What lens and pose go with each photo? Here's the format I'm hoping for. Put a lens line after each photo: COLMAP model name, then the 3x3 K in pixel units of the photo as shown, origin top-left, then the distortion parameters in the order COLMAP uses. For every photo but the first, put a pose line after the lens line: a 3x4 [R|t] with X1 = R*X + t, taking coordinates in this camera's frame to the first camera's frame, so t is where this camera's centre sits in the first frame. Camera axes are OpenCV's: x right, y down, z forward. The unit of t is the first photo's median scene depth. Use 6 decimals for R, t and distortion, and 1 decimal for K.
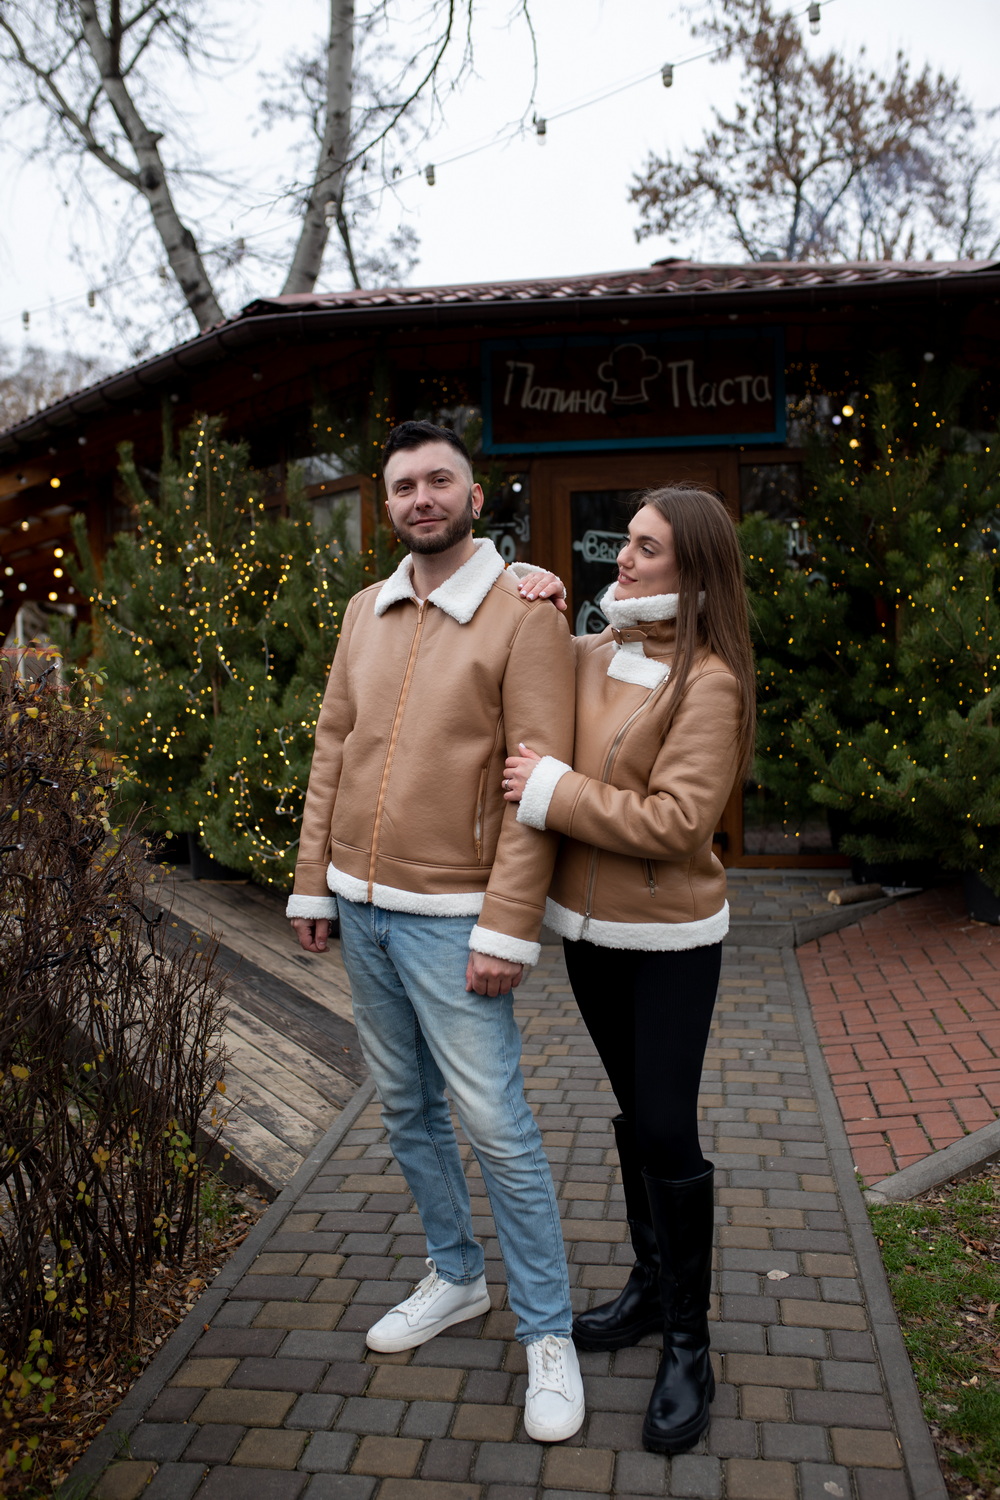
lens RADIAL K [[1426.8, 0, 500.0], [0, 1426.8, 750.0], [0, 0, 1]] dist [-0.053628, 0.093152]
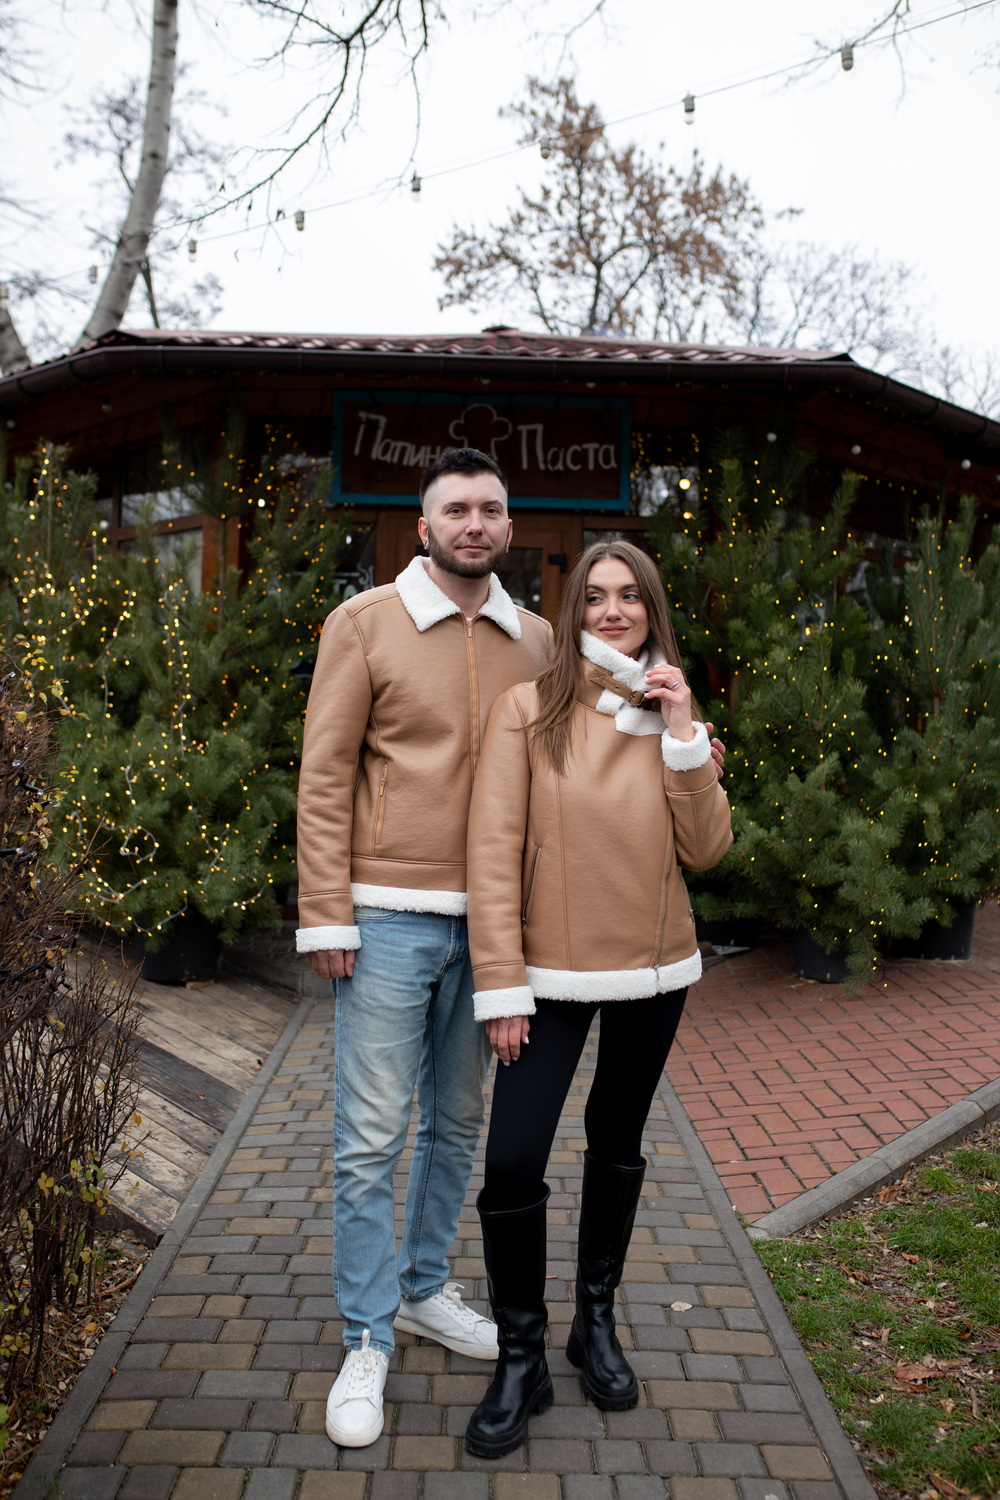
lens RADIAL K [[1443.6, 0, 500.0], [0, 1443.6, 750.0], [0, 0, 1]] dist [-0.047463, 0.078247]
pose [[0.987180, 0.039870, 0.154549, -0.052162], [-0.032908, 0.998336, -0.047349, 0.010893], [-0.156179, 0.041656, 0.986850, -0.008678]]
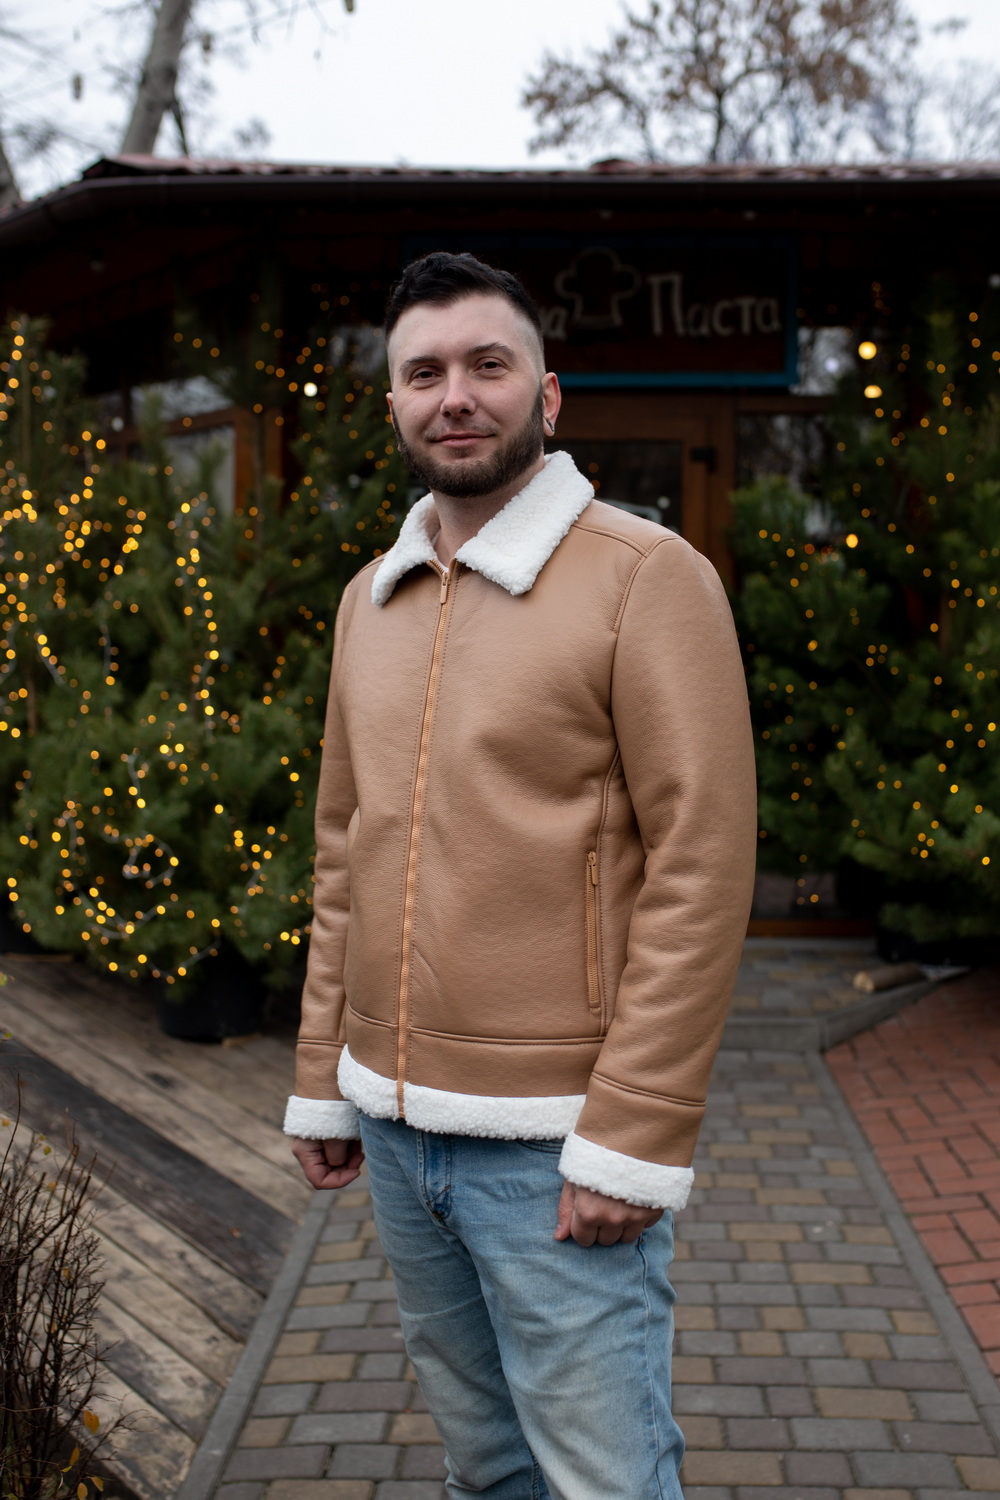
lens RADIAL K [[1668.8, 0, 558.7], [0, 1668.8, 751.0], [0, 0, 1]] dist [-0.047421, 0.073507]
pose [[0.992036, 0.013518, 0.125229, -0.043824], [-0.013436, 0.999909, -0.001498, -0.017920], [-0.125238, -0.000196, 0.992127, 0.139320]]
